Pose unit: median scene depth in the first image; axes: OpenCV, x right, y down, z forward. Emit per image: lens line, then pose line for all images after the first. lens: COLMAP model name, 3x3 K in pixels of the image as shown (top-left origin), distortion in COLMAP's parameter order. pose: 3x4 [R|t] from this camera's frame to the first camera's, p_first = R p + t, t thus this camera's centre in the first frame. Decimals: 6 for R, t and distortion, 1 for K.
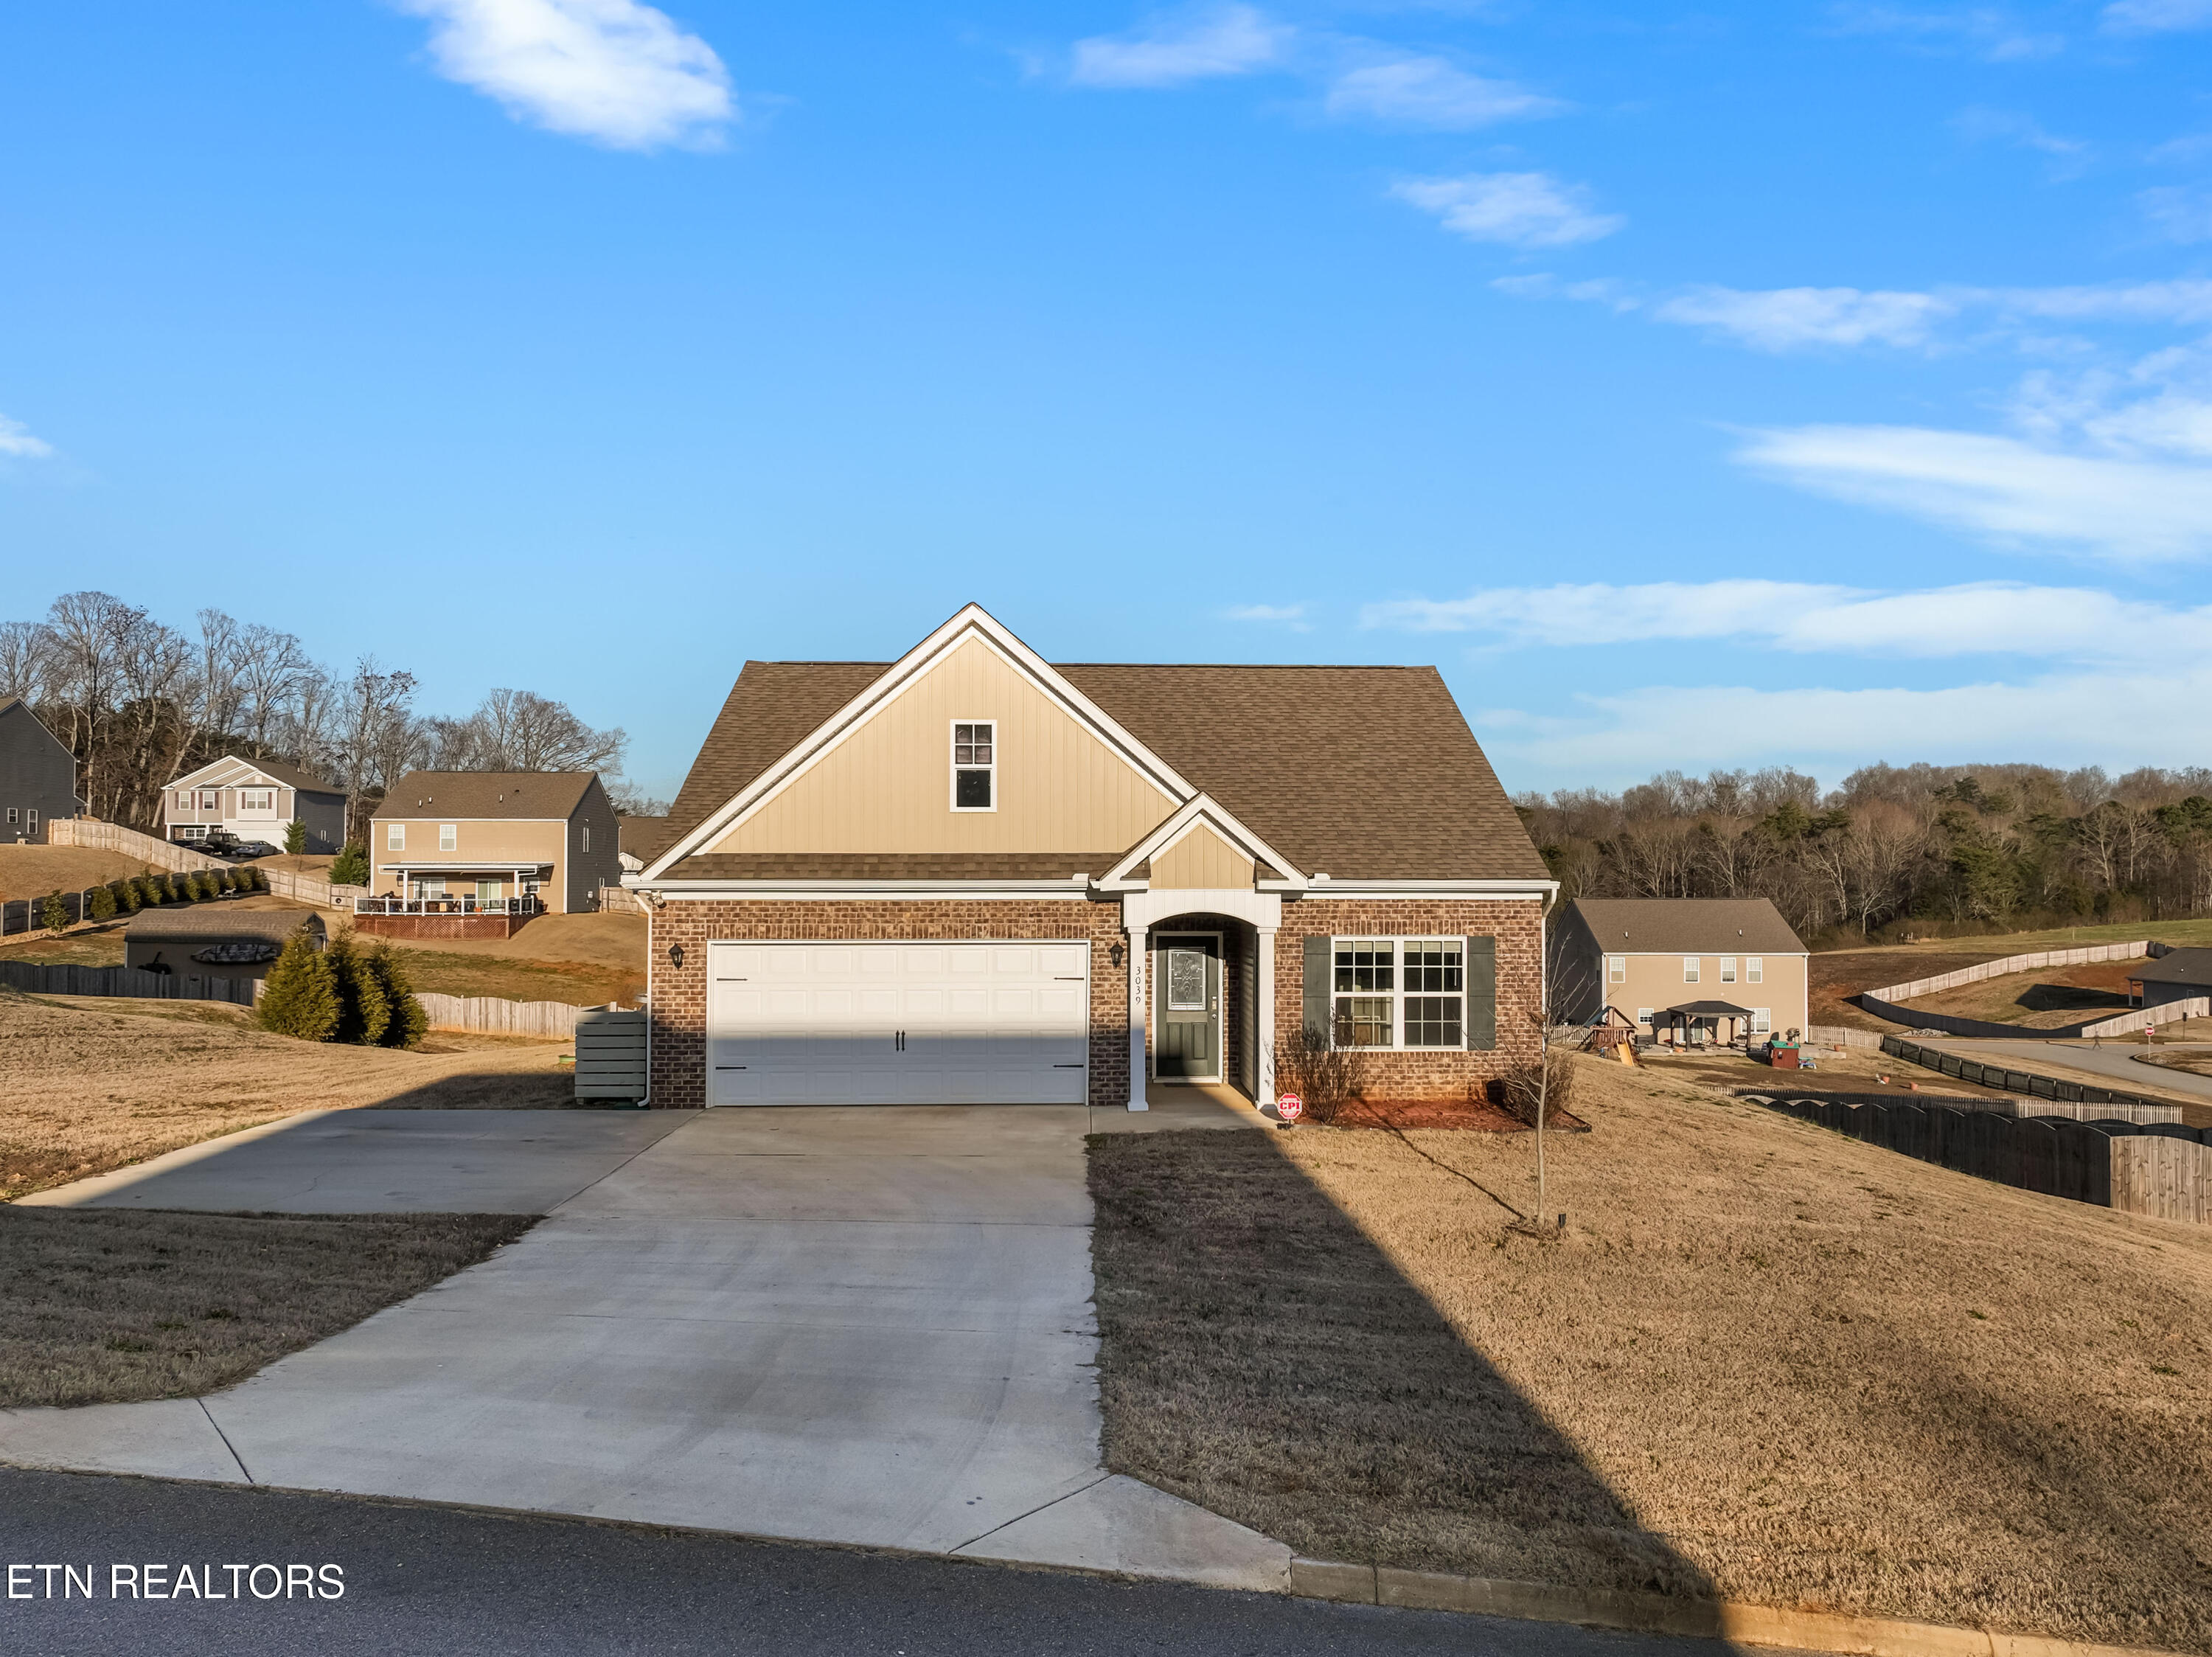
lens RADIAL K [[1790.9, 0, 1154.0], [0, 1790.9, 832.5], [0, 0, 1]] dist [0.001056, -0.002745]
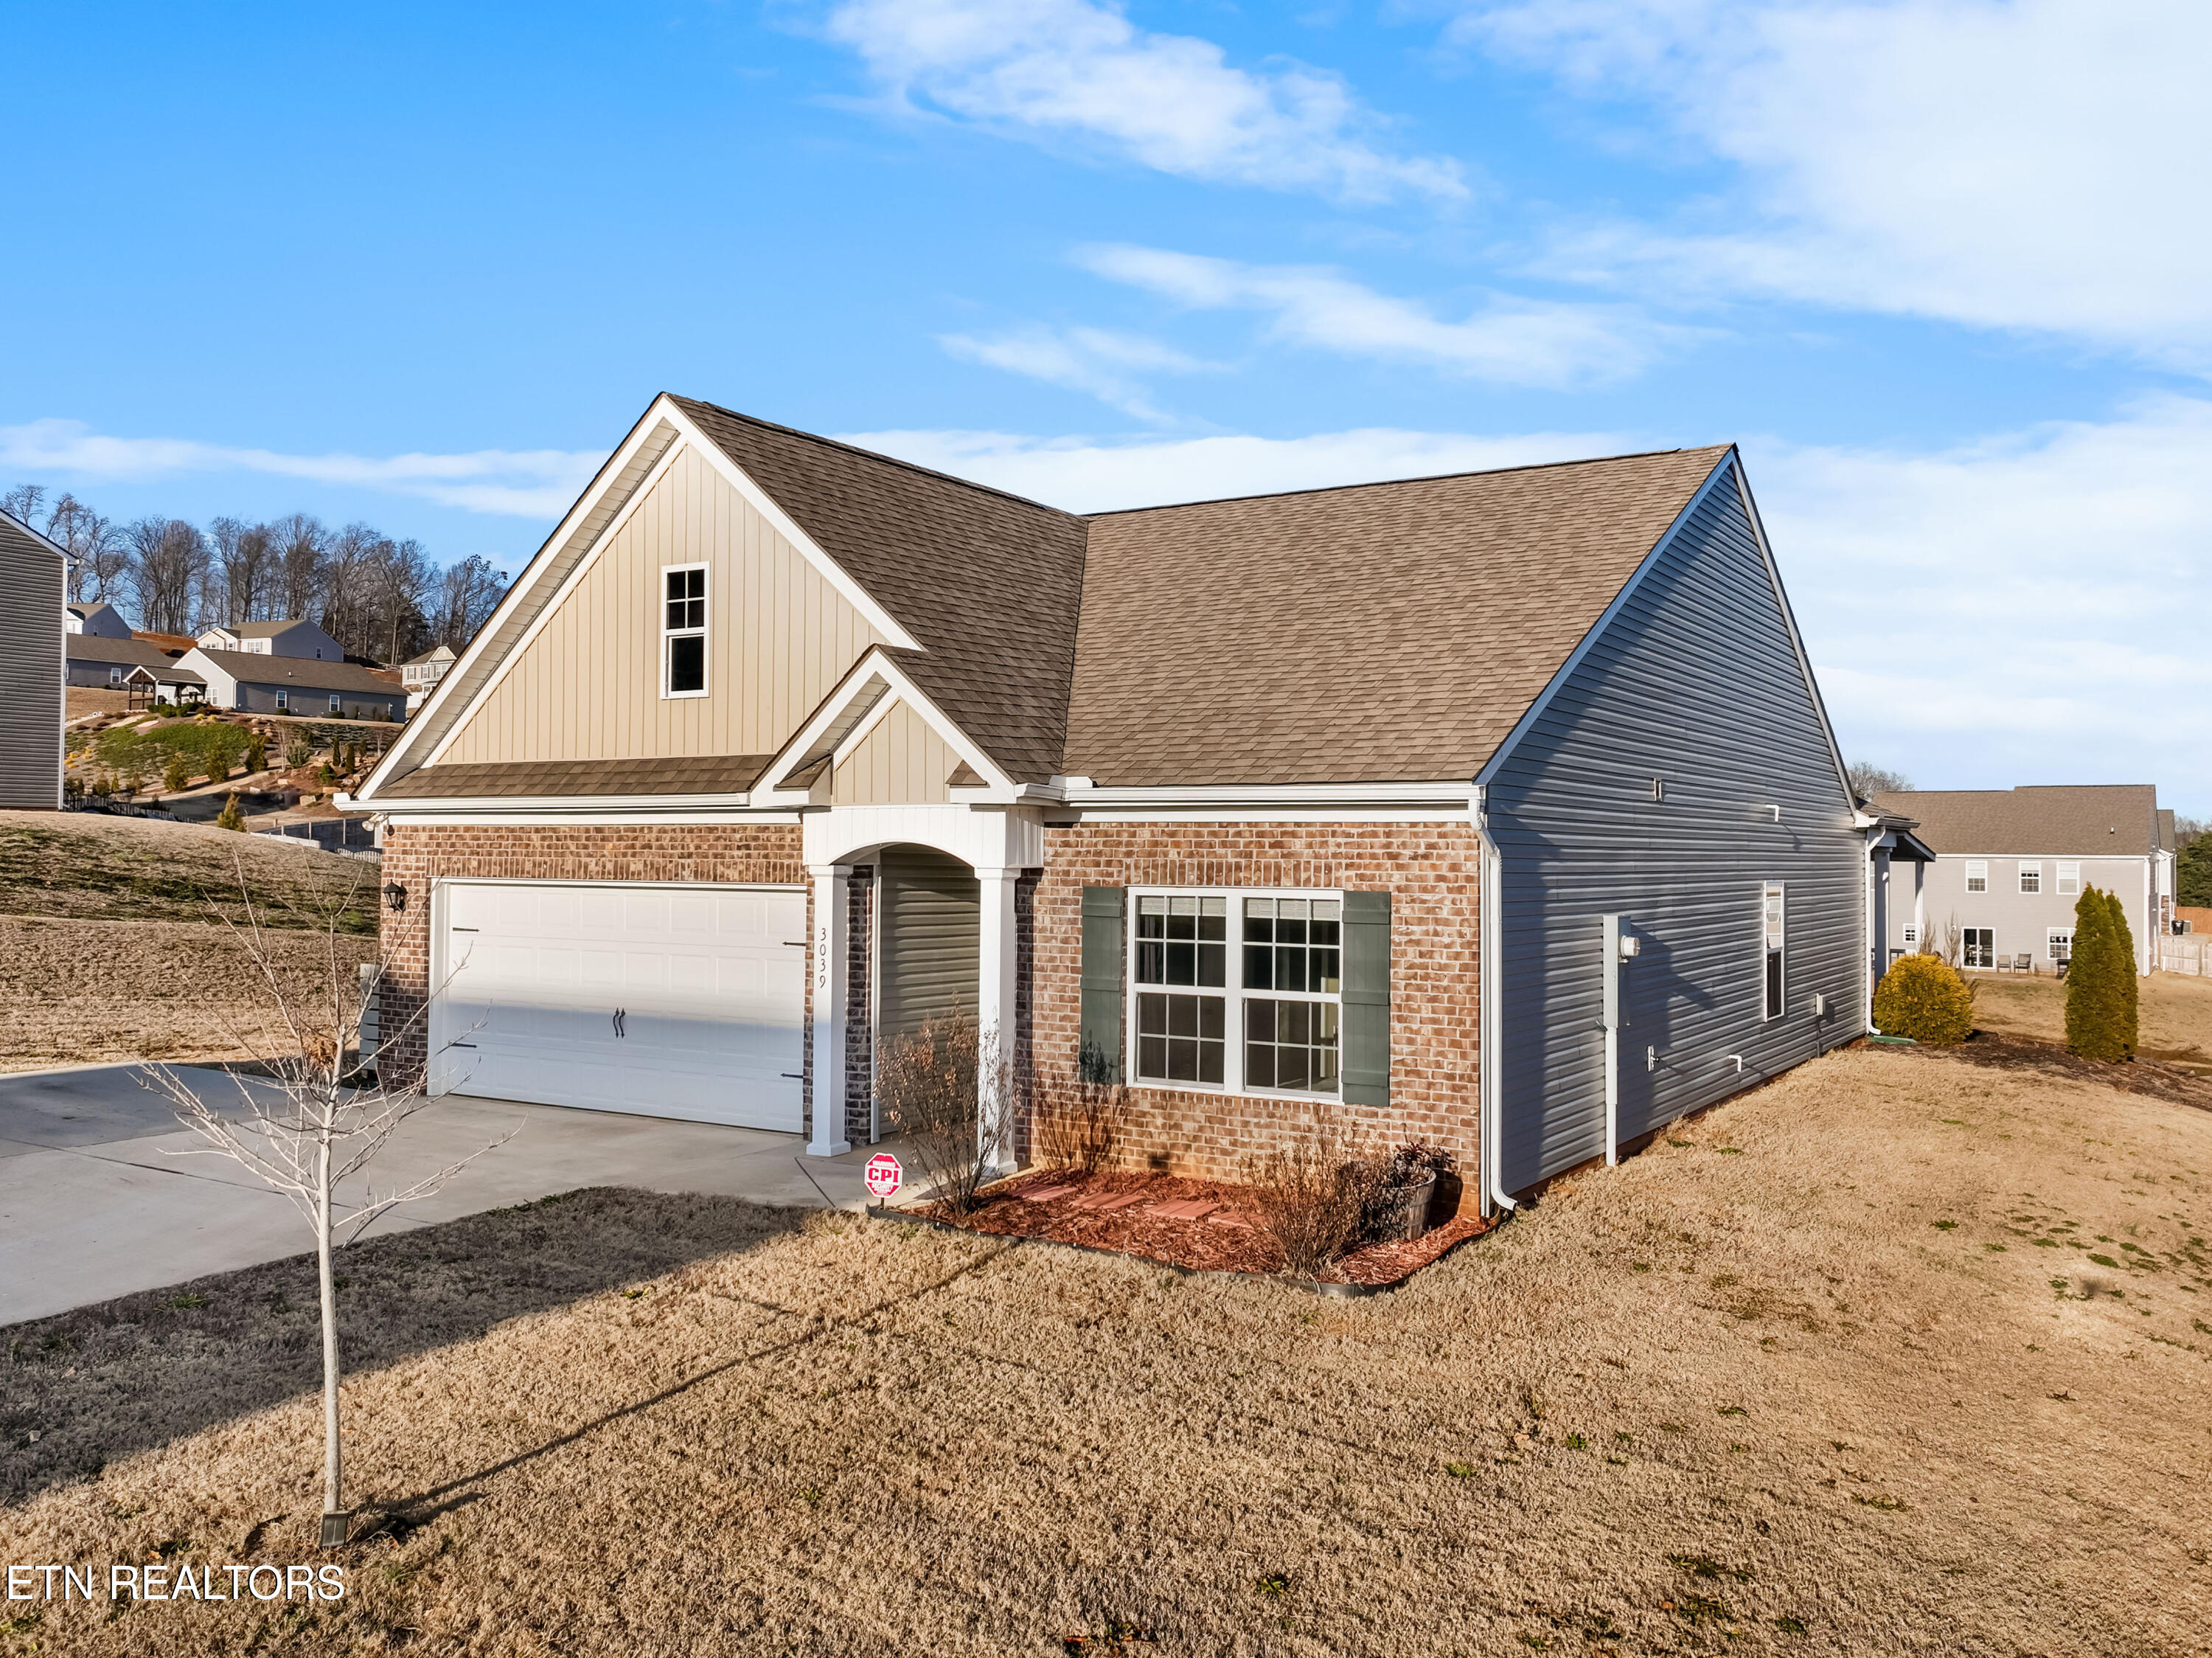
lens RADIAL K [[1817.6, 0, 1110.3], [0, 1817.6, 814.1], [0, 0, 1]] dist [-0.002541, 0.003820]
pose [[0.821233, -0.006389, -0.570557, 0.433070], [0.009833, 0.999947, 0.002955, 0.033068], [0.570508, -0.008037, 0.821252, 0.519754]]
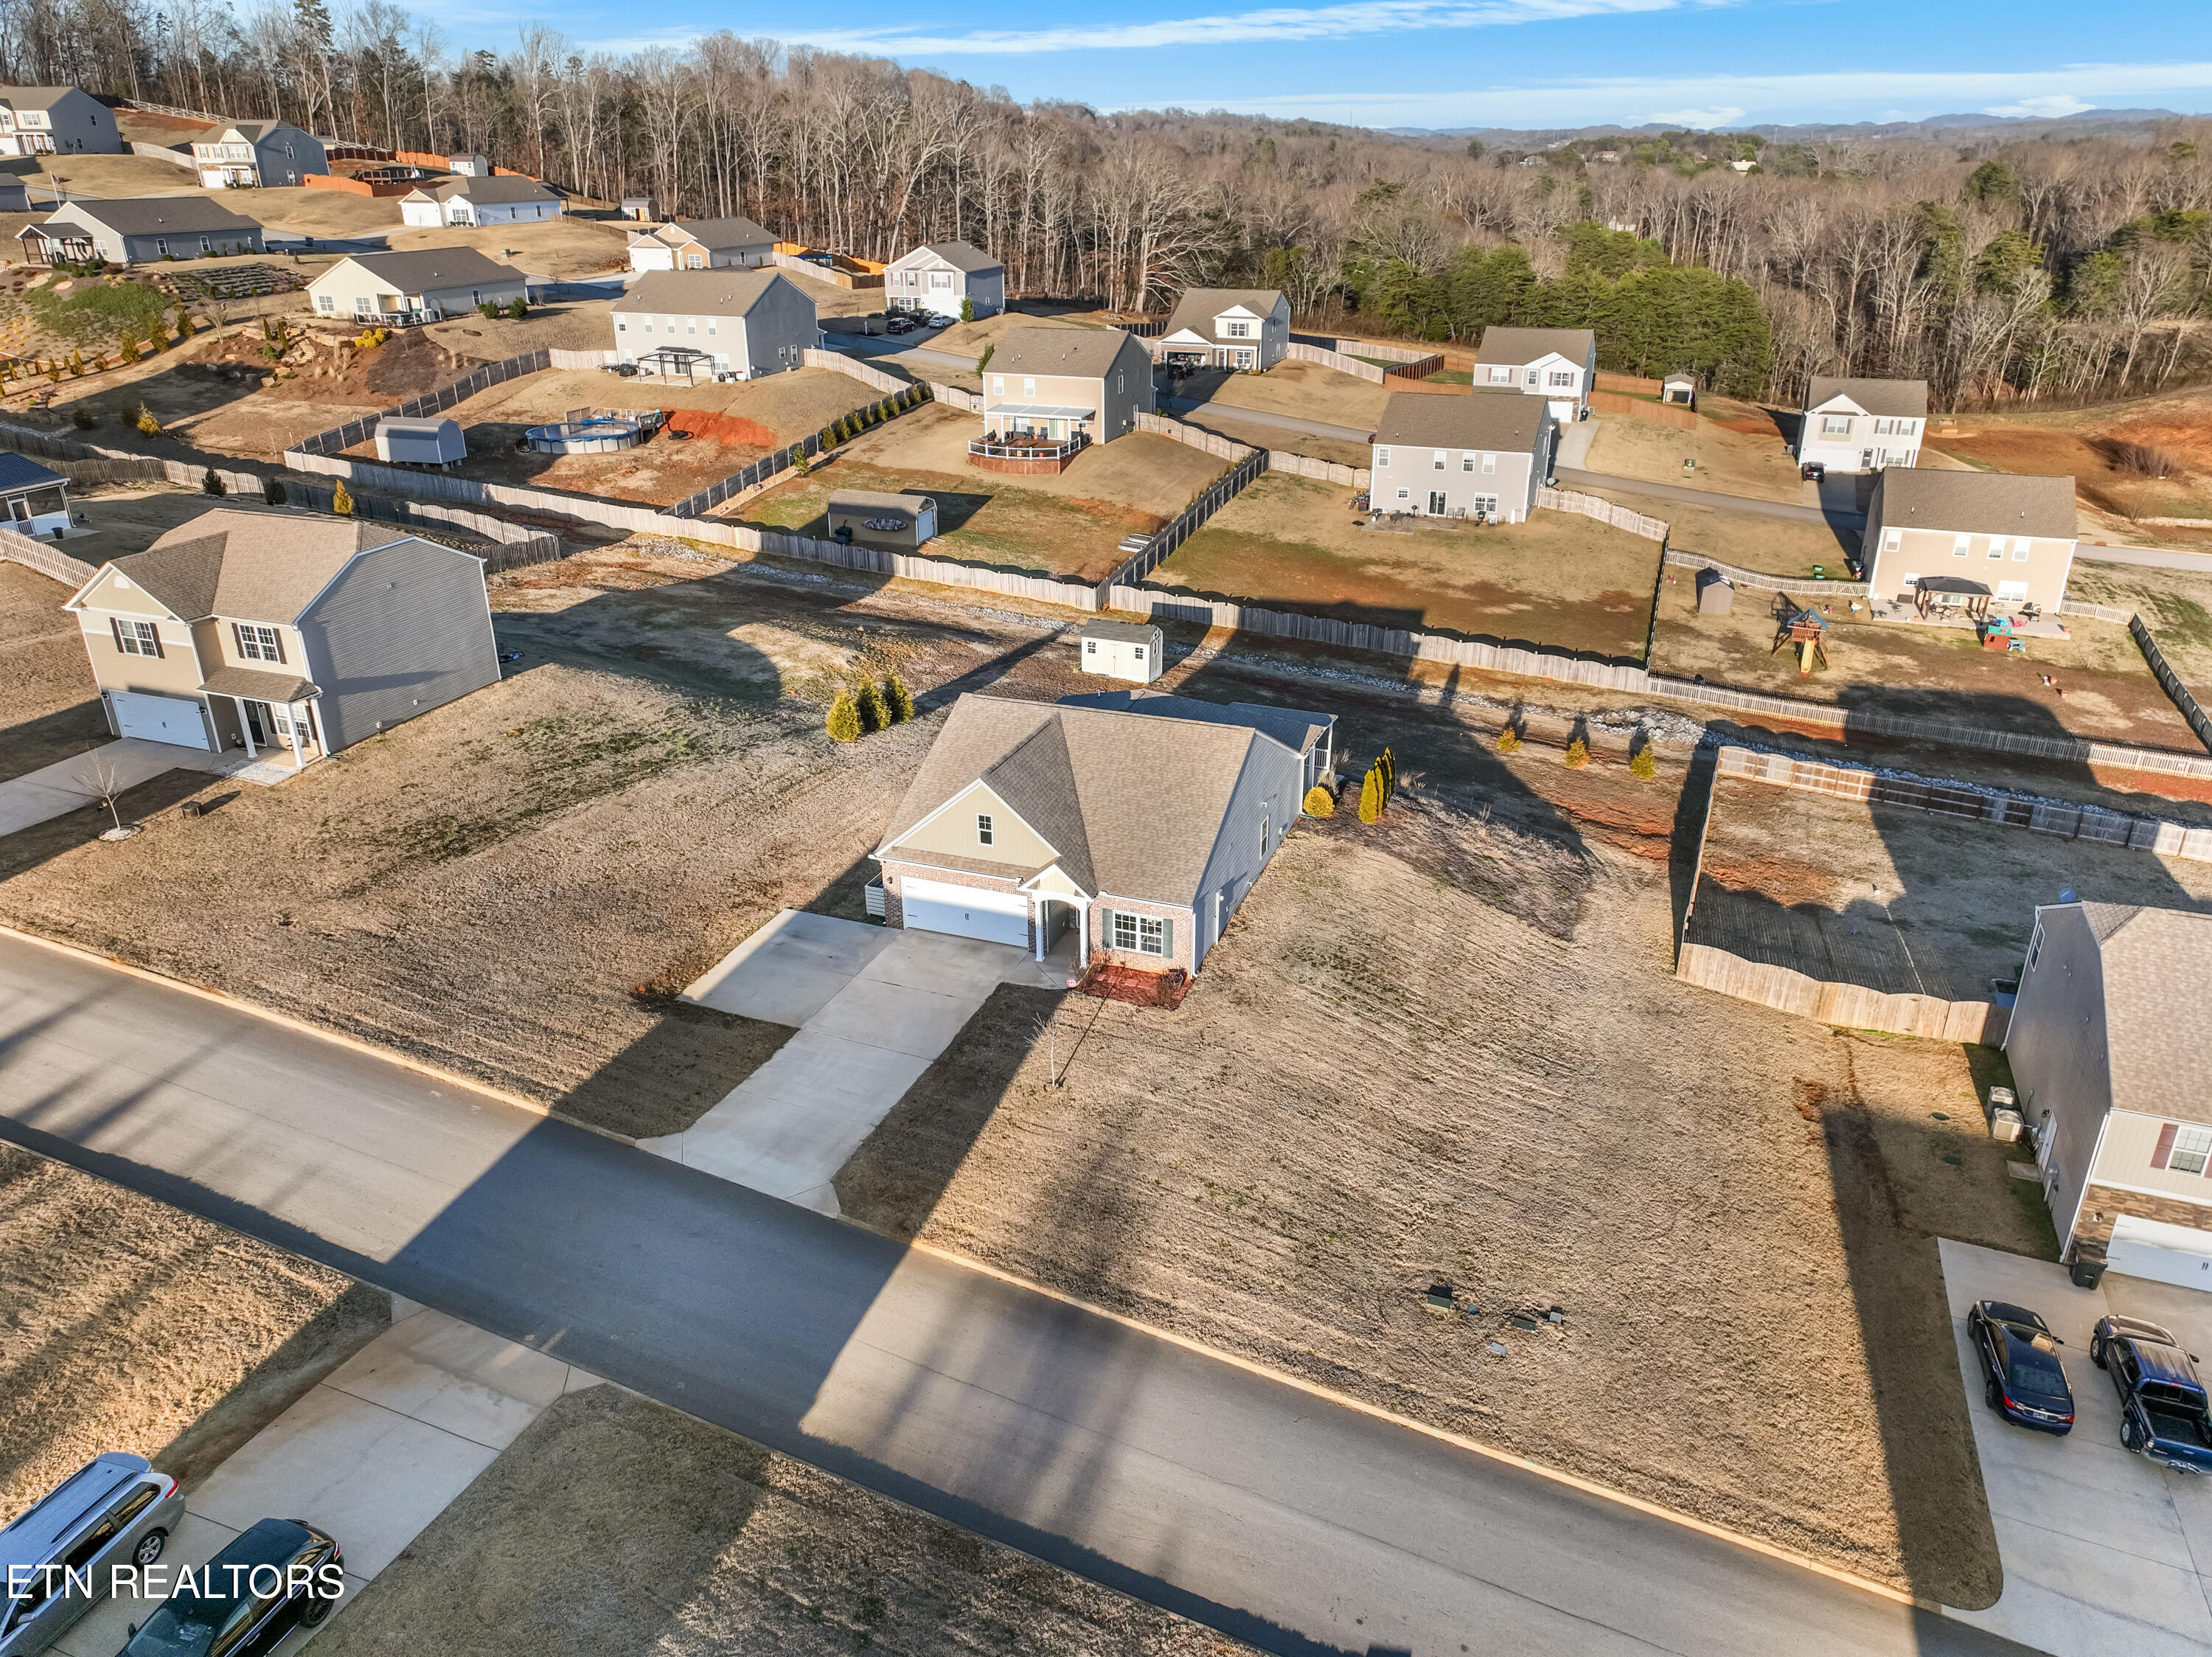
lens RADIAL K [[1556.9, 0, 1106.0], [0, 1556.9, 828.5], [0, 0, 1]] dist [0.000678, 0.008850]
pose [[0.914904, 0.157225, -0.371795, 0.915906], [0.020279, 0.901968, 0.431326, -1.026576], [0.403162, -0.402162, 0.822026, -0.813431]]
